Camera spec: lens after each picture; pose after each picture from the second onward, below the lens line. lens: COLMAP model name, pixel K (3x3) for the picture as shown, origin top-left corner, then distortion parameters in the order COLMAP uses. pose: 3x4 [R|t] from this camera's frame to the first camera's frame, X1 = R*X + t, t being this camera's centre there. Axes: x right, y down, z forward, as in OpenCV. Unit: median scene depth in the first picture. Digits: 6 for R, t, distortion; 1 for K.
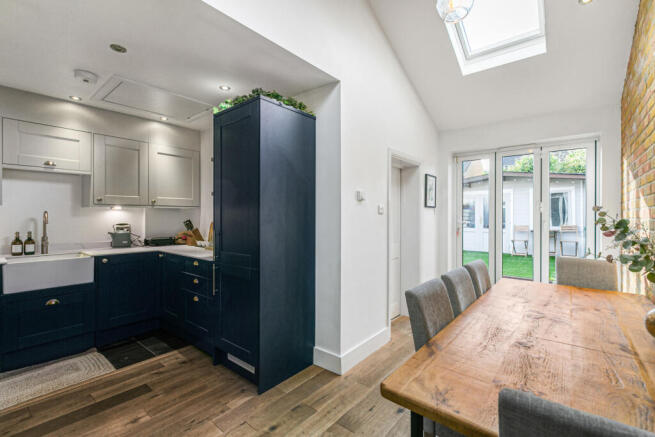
lens RADIAL K [[293.5, 0, 330.3], [0, 293.5, 215.7], [0, 0, 1]] dist [0.005738, -0.000768]
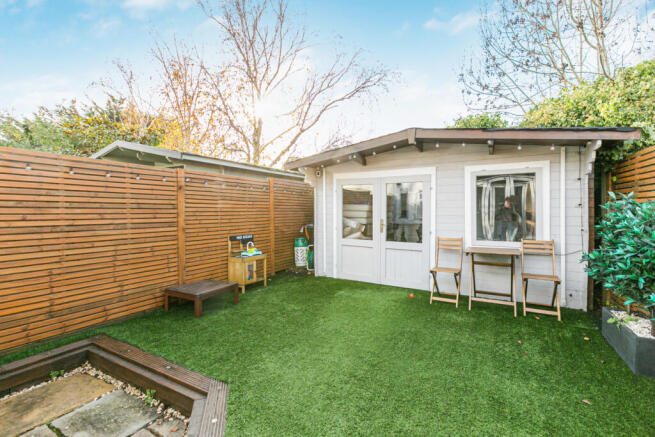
lens RADIAL K [[293.5, 0, 330.3], [0, 293.5, 213.7], [0, 0, 1]] dist [0.005738, -0.000768]
pose [[0.983818, -0.005531, 0.179086, 0.925979], [0.001463, 0.999738, 0.022837, -0.056137], [-0.179166, -0.022205, 0.983568, 1.401008]]
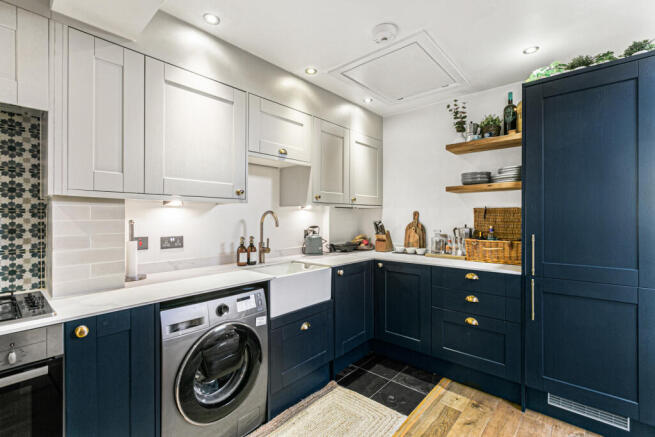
lens RADIAL K [[293.5, 0, 330.5], [0, 293.5, 216.8], [0, 0, 1]] dist [0.005738, -0.000768]
pose [[0.999675, -0.004669, -0.025074, -0.765571], [0.004616, 0.999987, -0.002159, 0.002877], [0.025084, 0.002042, 0.999683, 0.192948]]
